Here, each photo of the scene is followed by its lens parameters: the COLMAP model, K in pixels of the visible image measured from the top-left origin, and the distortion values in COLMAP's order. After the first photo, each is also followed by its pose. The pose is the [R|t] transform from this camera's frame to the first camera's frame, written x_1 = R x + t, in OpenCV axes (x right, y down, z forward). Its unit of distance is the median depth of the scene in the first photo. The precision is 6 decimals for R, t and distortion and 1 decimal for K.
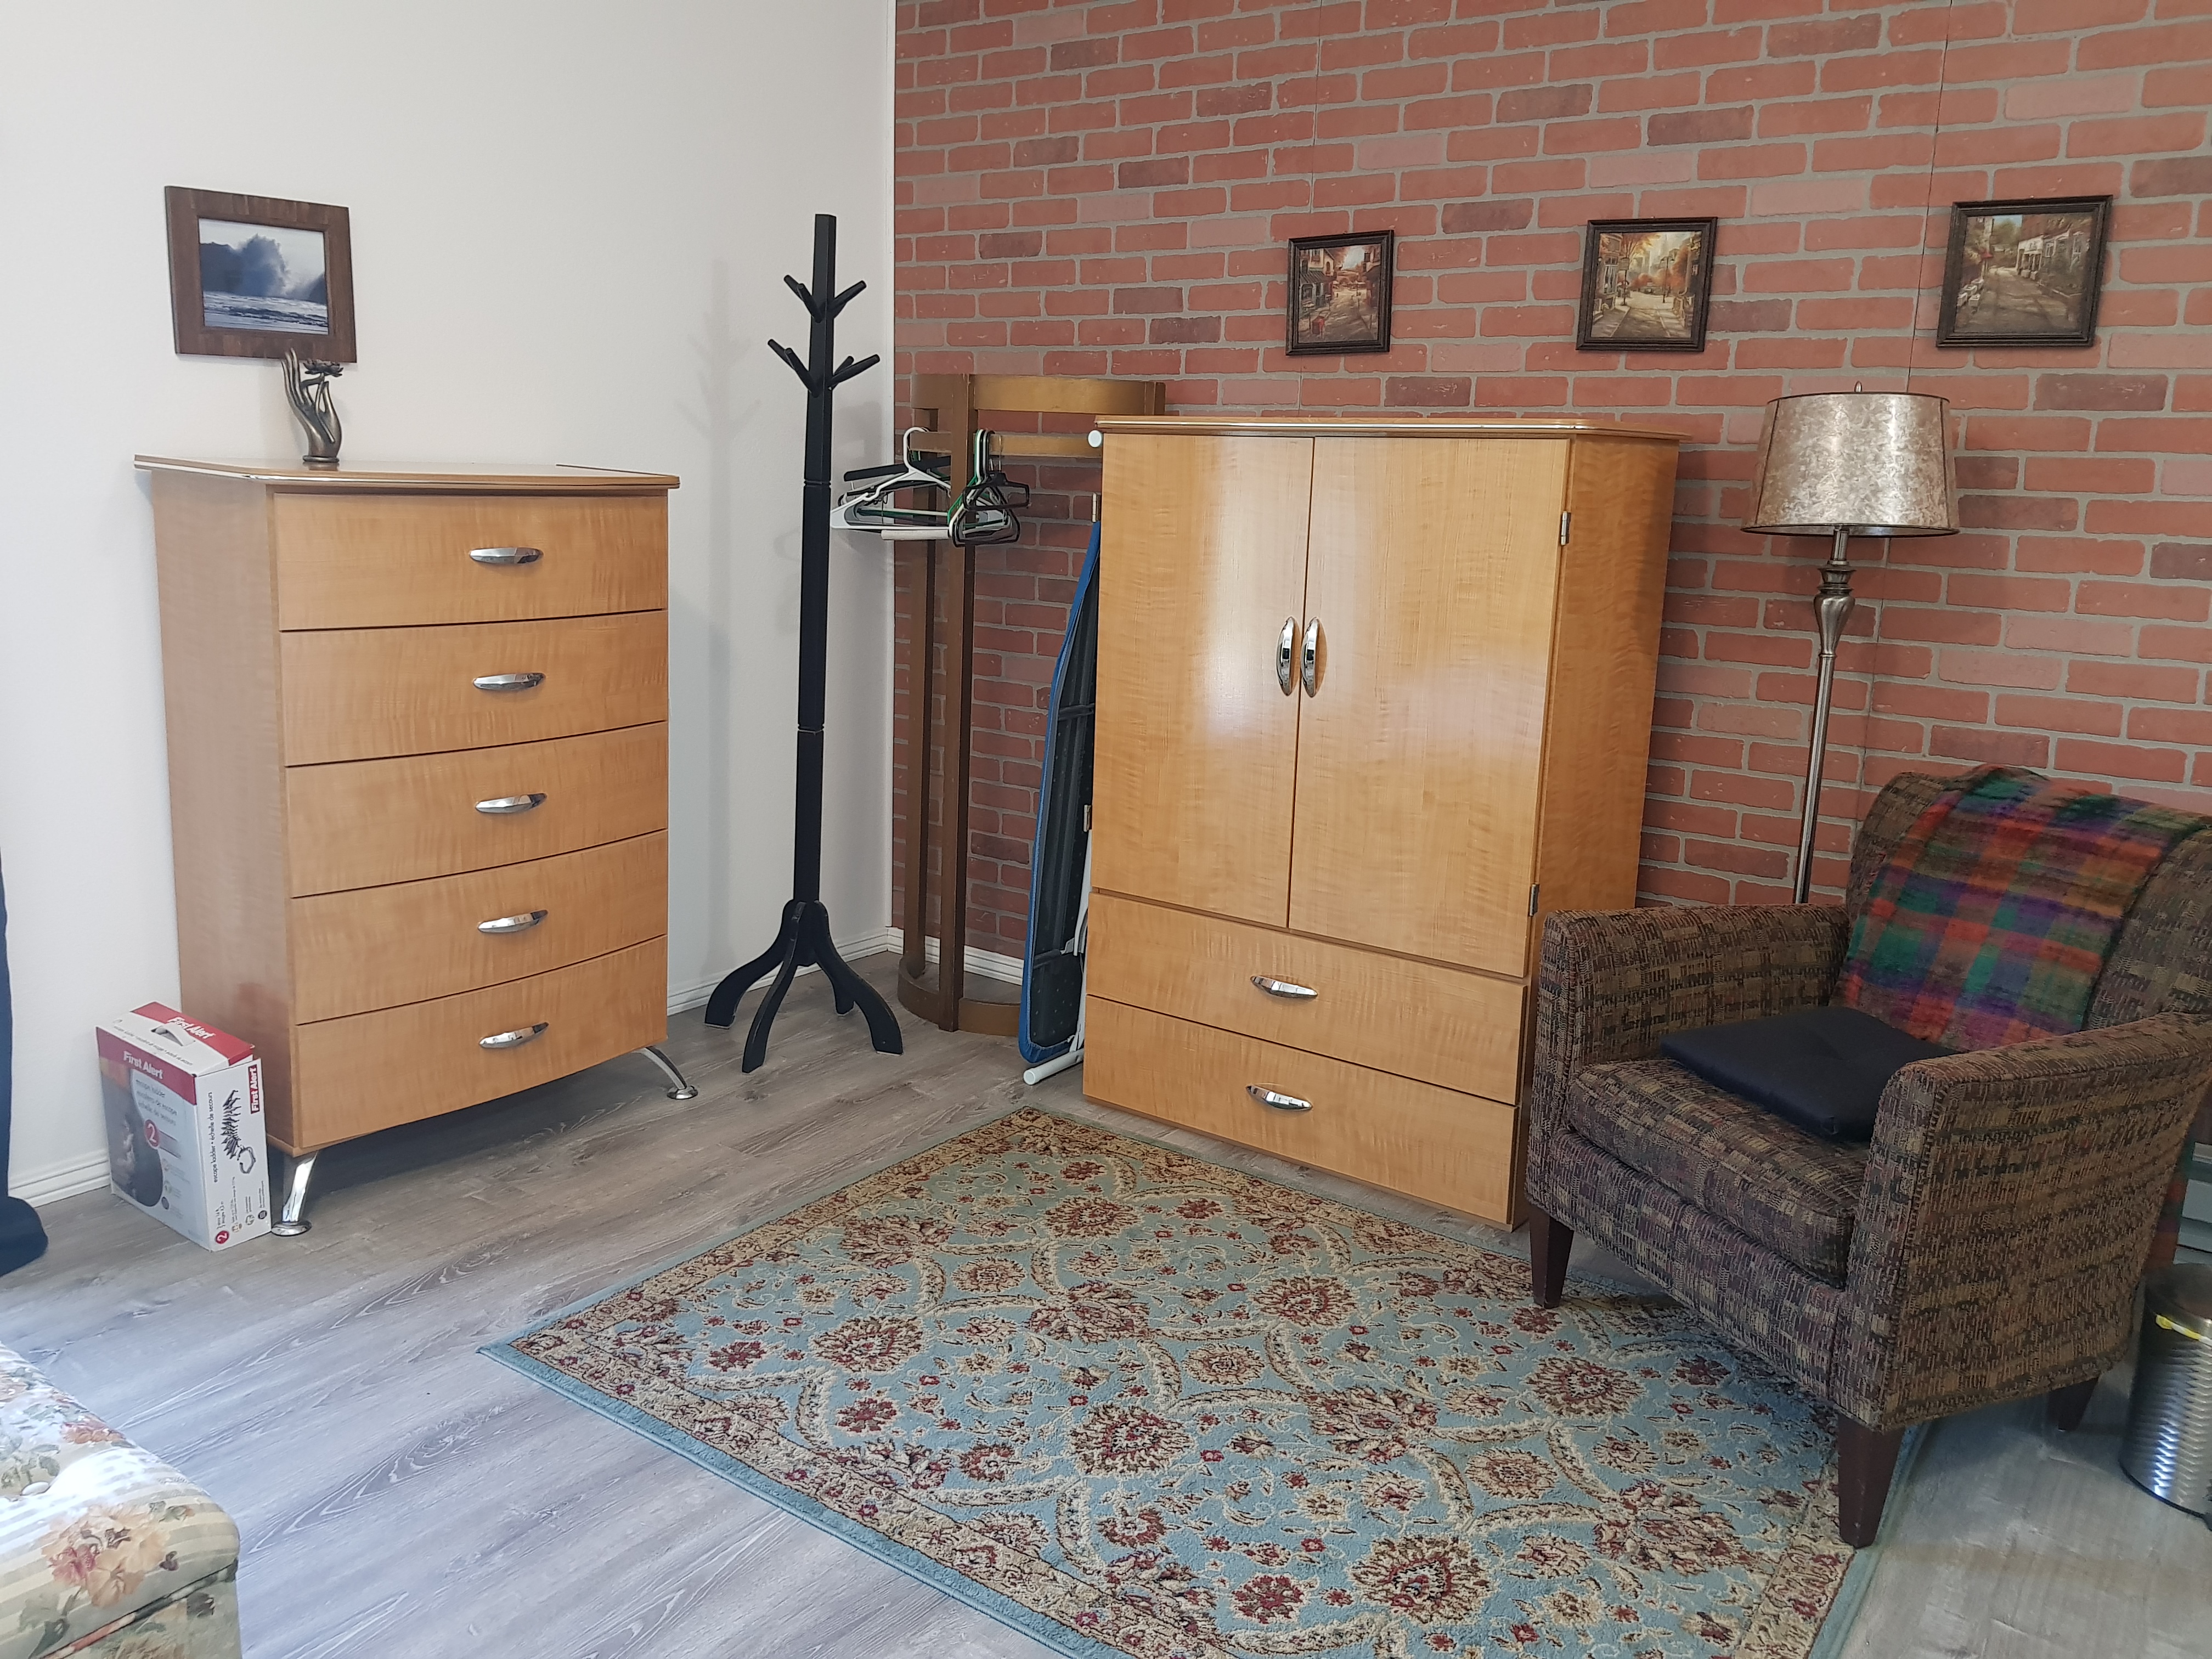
lens RADIAL K [[1711.8, 0, 1132.3], [0, 1711.8, 799.9], [0, 0, 1]] dist [0.070543, -0.111738]
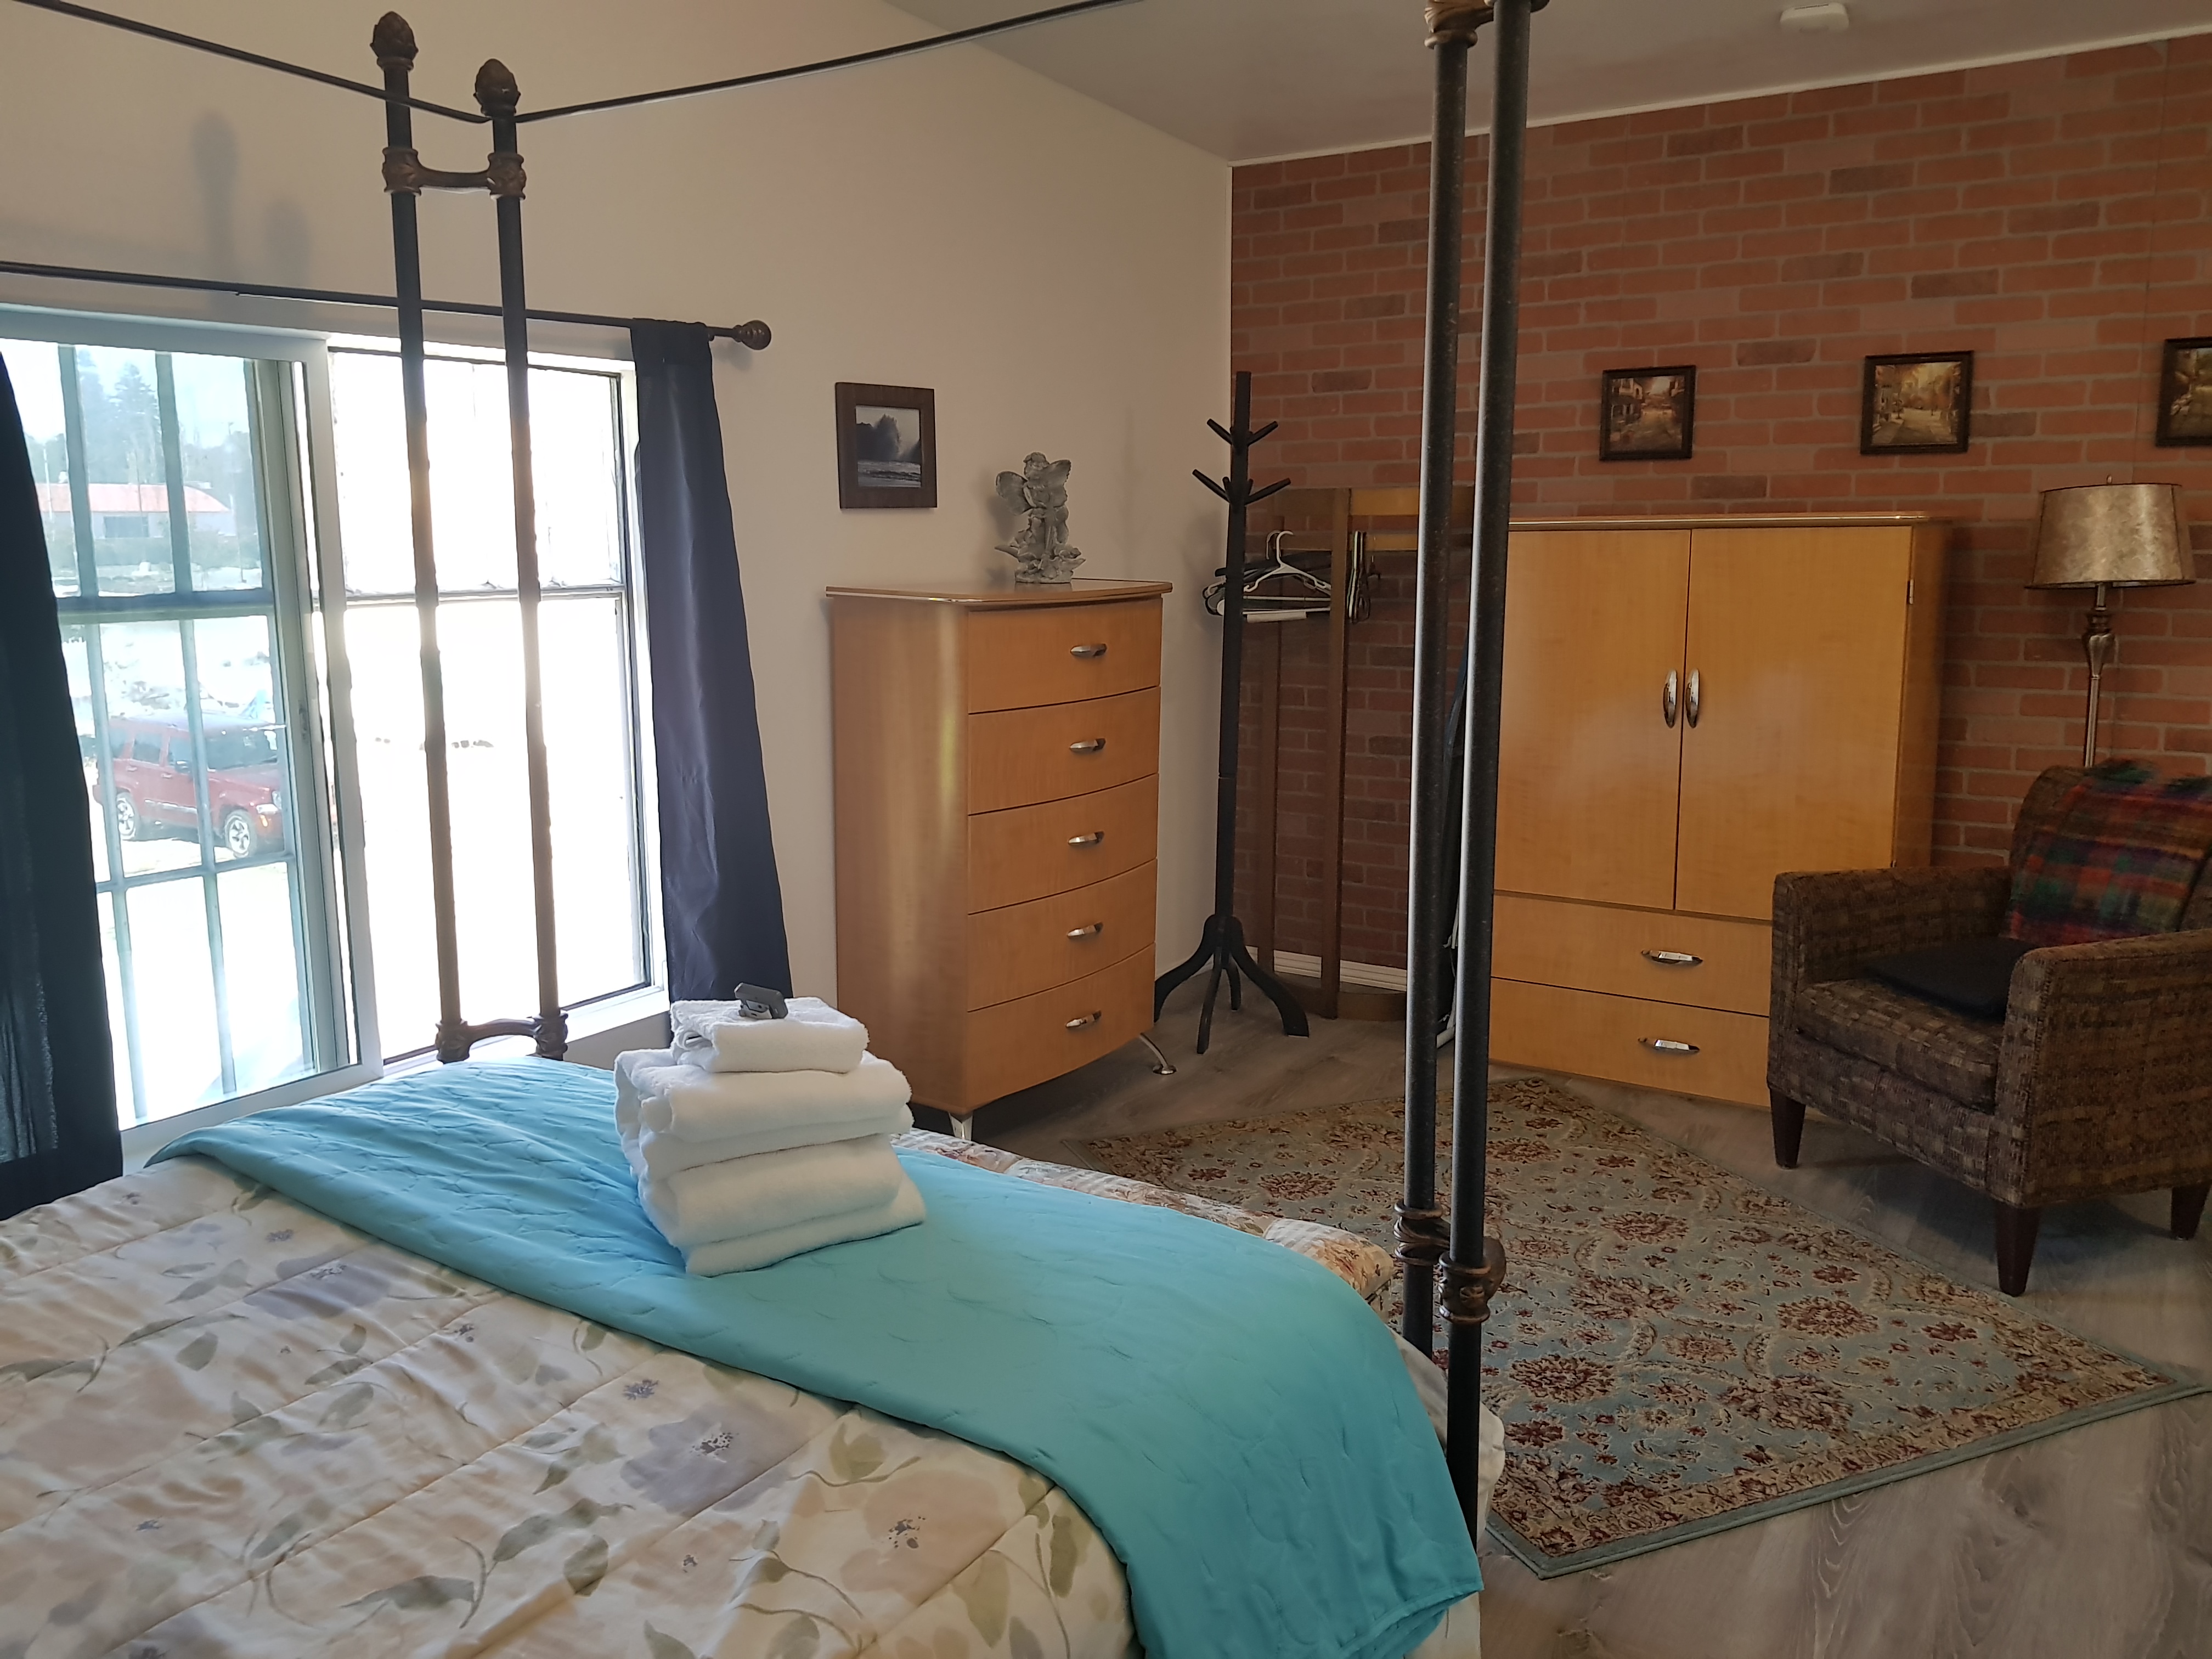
lens RADIAL K [[1711.8, 0, 1119.1], [0, 1711.8, 804.0], [0, 0, 1]] dist [0.070543, -0.111738]
pose [[0.998340, -0.047861, 0.032041, -0.356497], [0.048939, 0.998231, -0.033749, 0.018869], [-0.030369, 0.035261, 0.998917, -0.273727]]
